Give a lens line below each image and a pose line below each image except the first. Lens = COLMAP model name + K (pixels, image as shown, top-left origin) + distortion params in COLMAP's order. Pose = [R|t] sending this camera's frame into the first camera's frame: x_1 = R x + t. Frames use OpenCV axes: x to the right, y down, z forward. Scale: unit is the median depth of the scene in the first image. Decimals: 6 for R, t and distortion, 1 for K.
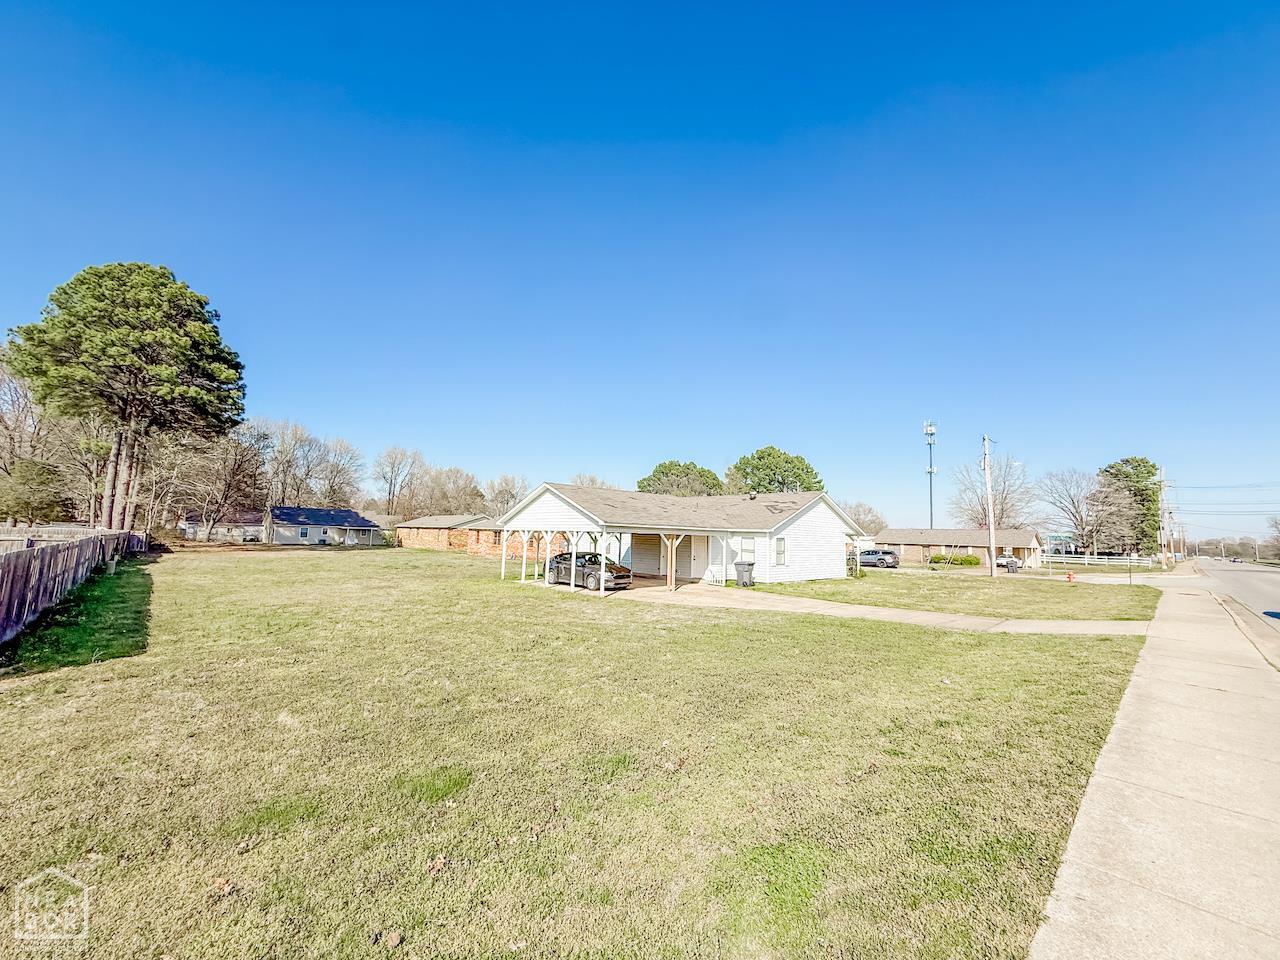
lens RADIAL K [[527.3, 0, 640.0], [0, 527.3, 480.0], [0, 0, 1]] dist [-0.000115, -0.000021]
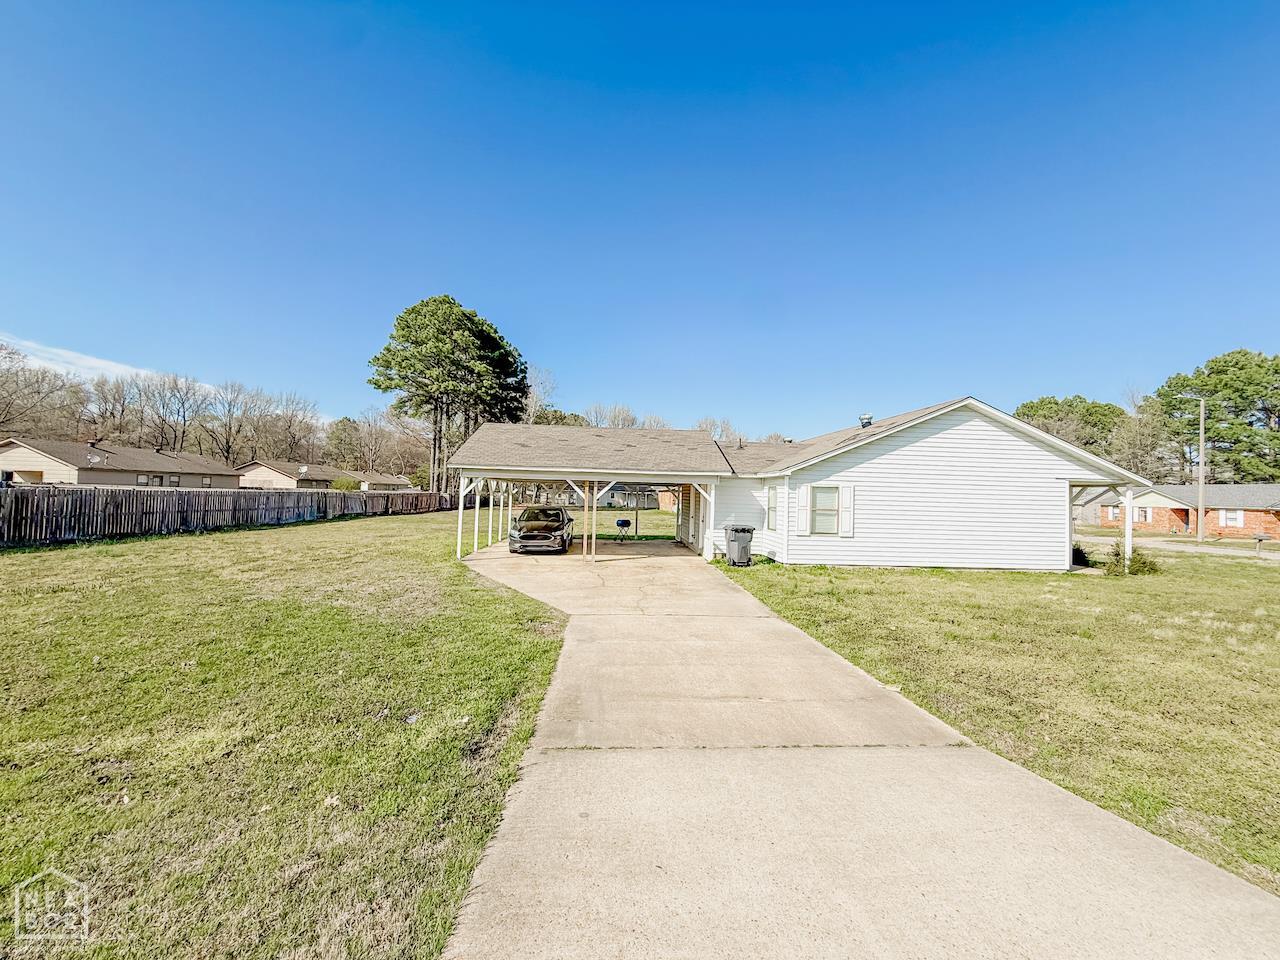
lens RADIAL K [[527.3, 0, 640.0], [0, 527.3, 480.0], [0, 0, 1]] dist [-0.000115, -0.000021]
pose [[0.759319, -0.025911, -0.650202, 0.307786], [0.063958, 0.997341, 0.034947, 0.044268], [0.647567, -0.068121, 0.758957, 0.278725]]
